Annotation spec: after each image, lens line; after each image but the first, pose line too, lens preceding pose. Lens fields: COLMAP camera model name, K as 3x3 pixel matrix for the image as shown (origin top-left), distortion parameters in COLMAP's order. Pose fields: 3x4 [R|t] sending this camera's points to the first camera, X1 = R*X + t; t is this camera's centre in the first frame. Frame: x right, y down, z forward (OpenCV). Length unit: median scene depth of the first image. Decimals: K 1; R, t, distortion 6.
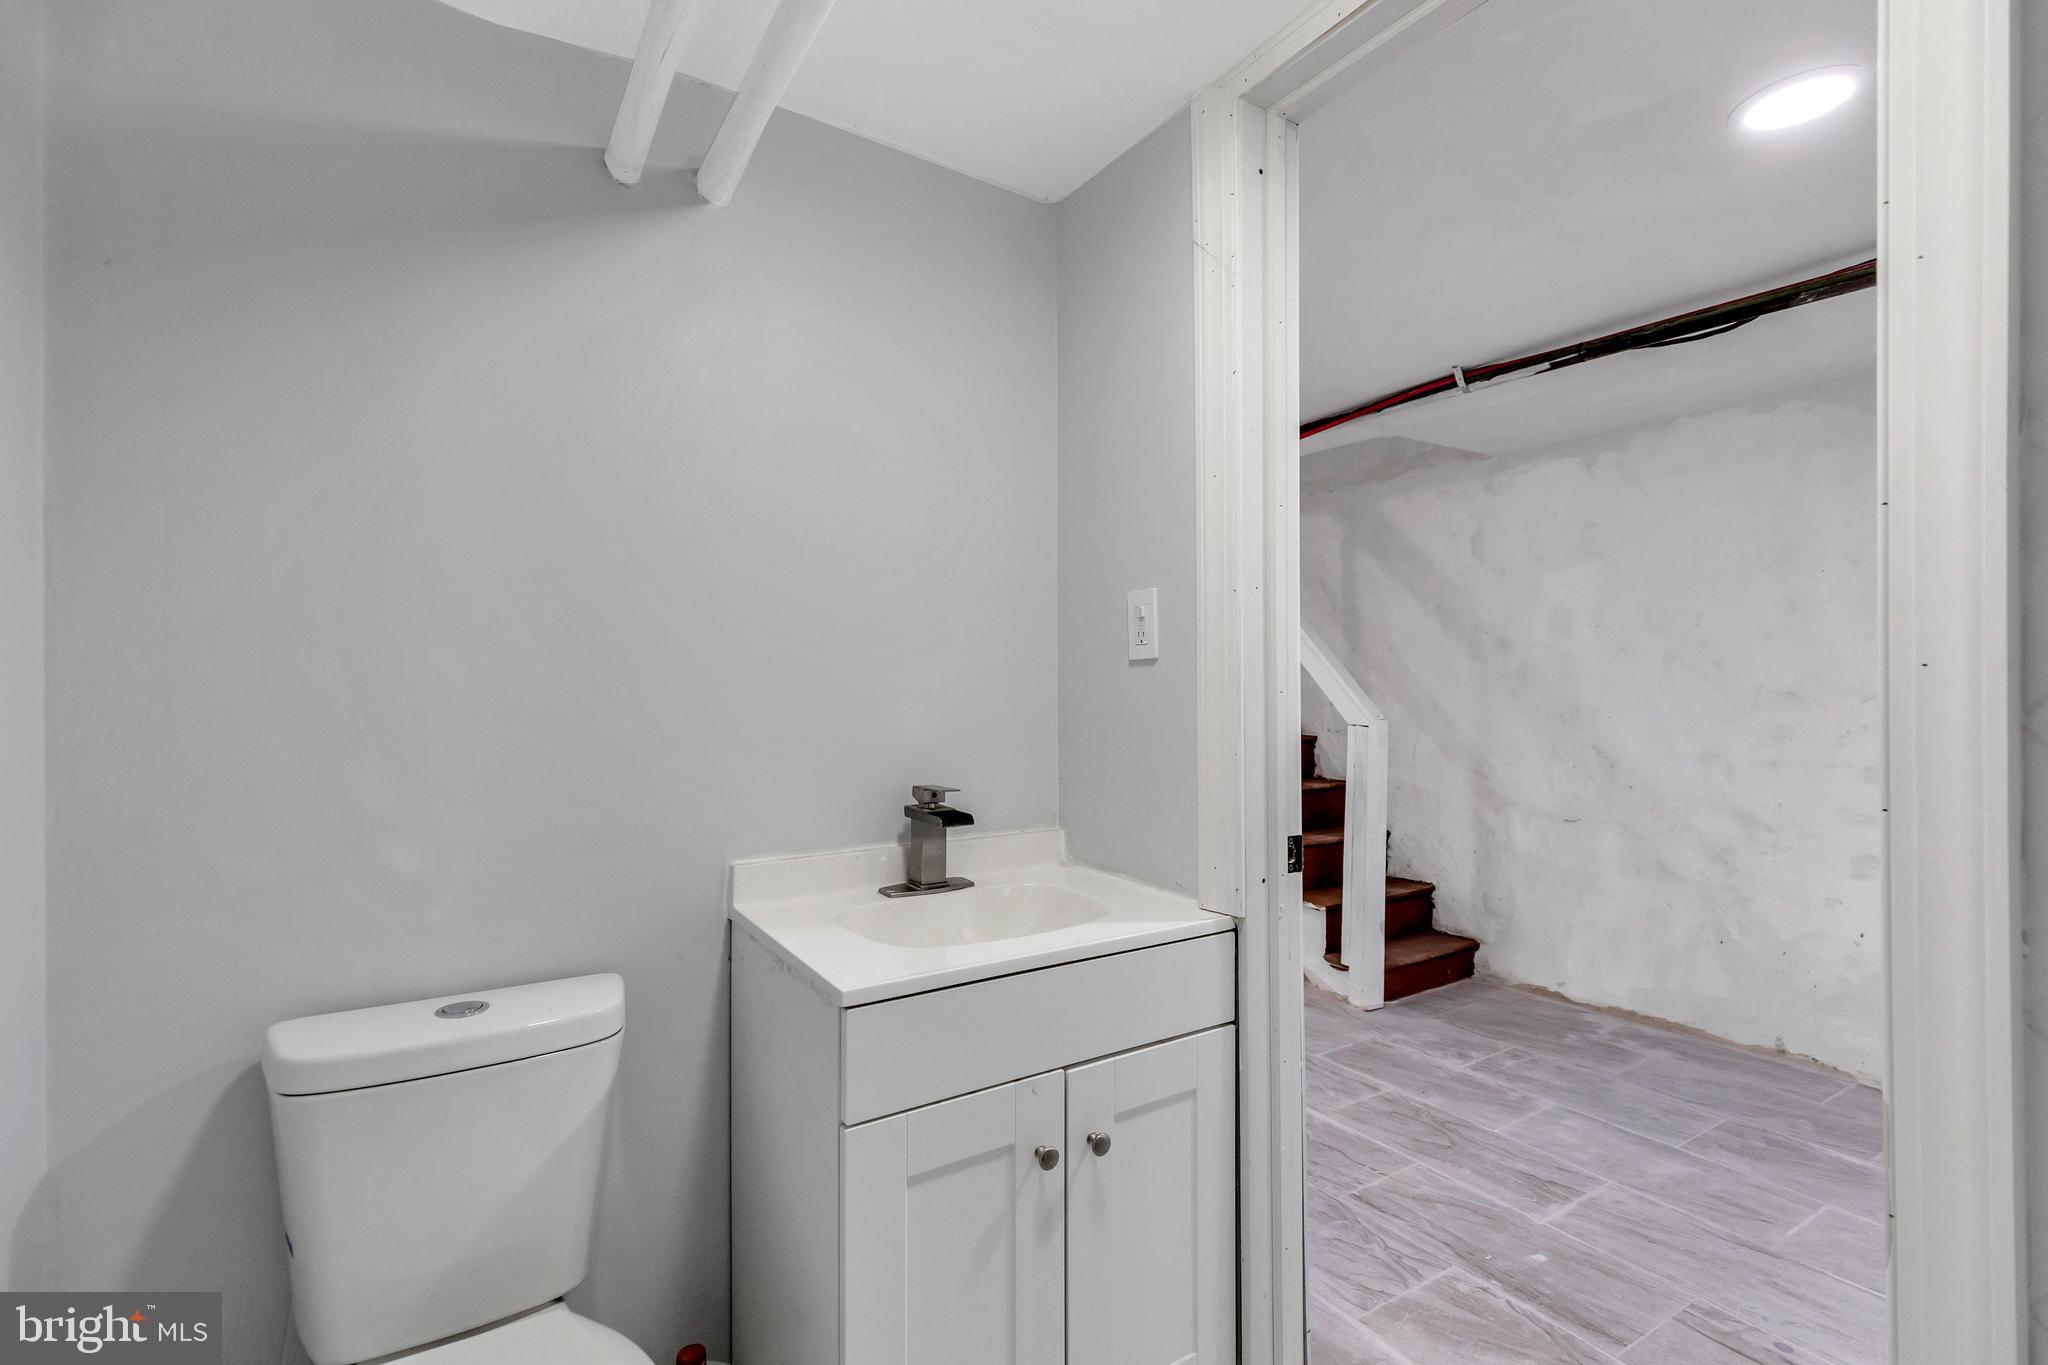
lens RADIAL K [[935.9, 0, 1037.9], [0, 935.9, 682.5], [0, 0, 1]] dist [0.003591, -0.000496]
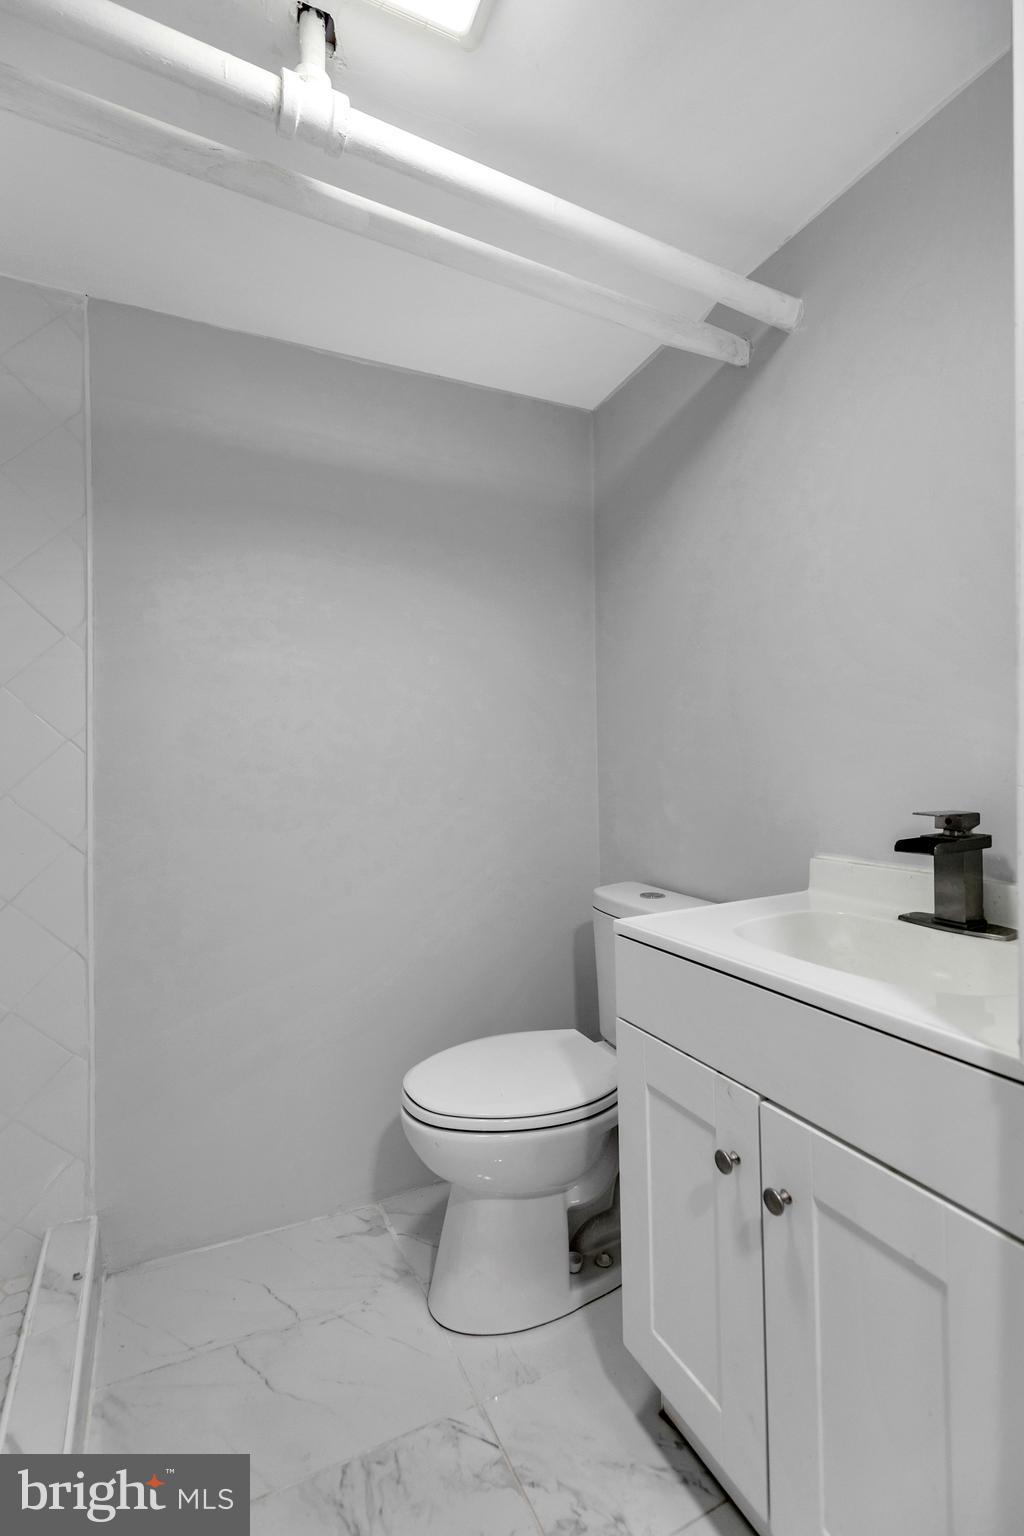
lens RADIAL K [[701.9, 0, 512.0], [0, 701.9, 768.0], [0, 0, 1]] dist [0.003591, -0.000496]
pose [[-0.098555, 0.022087, -0.994886, 0.685195], [0.015987, 0.999660, 0.020609, 0.055665], [0.995003, -0.013874, -0.098875, 0.750970]]
